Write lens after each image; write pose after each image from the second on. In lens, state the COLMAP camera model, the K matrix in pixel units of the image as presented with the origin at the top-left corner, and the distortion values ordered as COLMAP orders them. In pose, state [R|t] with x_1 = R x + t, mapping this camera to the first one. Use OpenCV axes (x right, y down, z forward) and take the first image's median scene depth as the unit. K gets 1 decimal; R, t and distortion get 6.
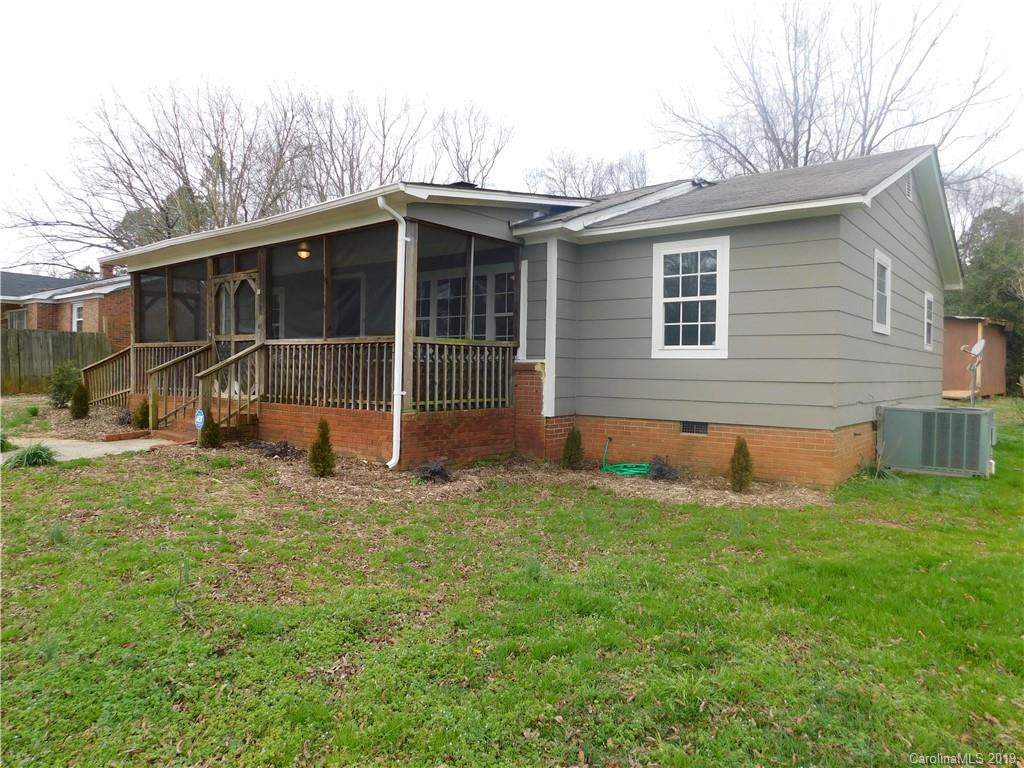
lens RADIAL K [[673.7, 0, 512.0], [0, 673.7, 384.0], [0, 0, 1]] dist [-0.077587, 0.062386]
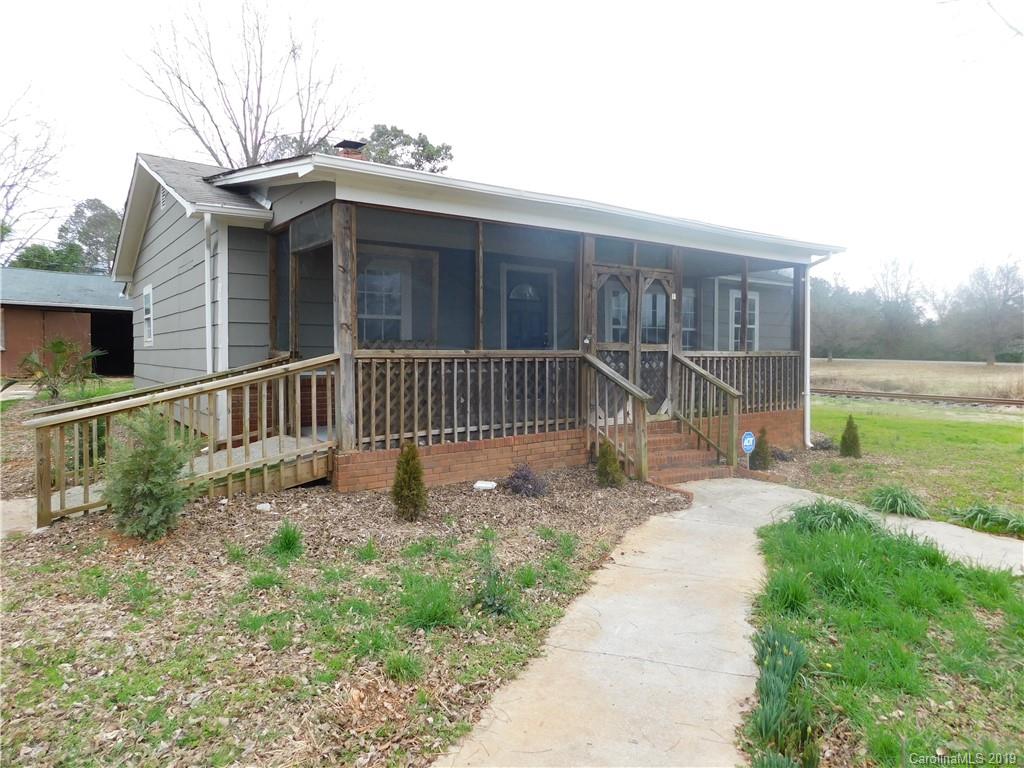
lens RADIAL K [[673.7, 0, 512.0], [0, 673.7, 384.0], [0, 0, 1]] dist [-0.077587, 0.062386]
pose [[0.257251, -0.056577, 0.964687, -1.459113], [0.043836, 0.997940, 0.046838, -0.084068], [-0.965350, 0.030239, 0.259202, 1.106493]]
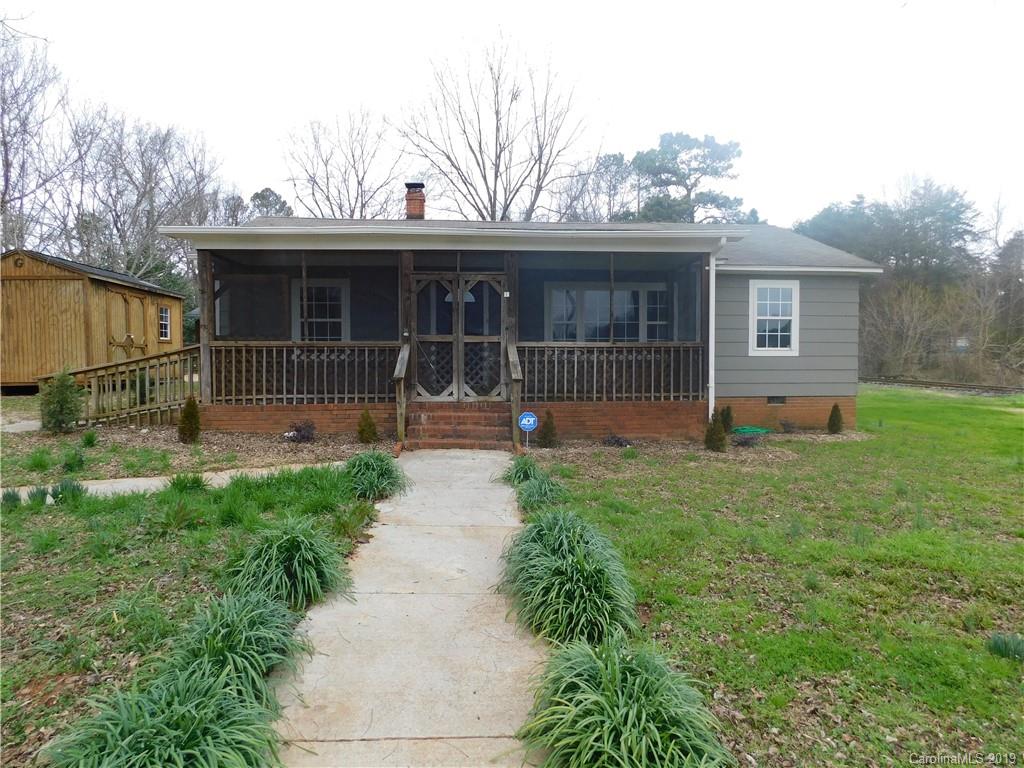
lens RADIAL K [[673.7, 0, 512.0], [0, 673.7, 384.0], [0, 0, 1]] dist [-0.077587, 0.062386]
pose [[0.727008, -0.039487, 0.685492, -1.220365], [0.037501, 0.999138, 0.017782, -0.023199], [-0.685604, 0.012779, 0.727863, 0.284114]]
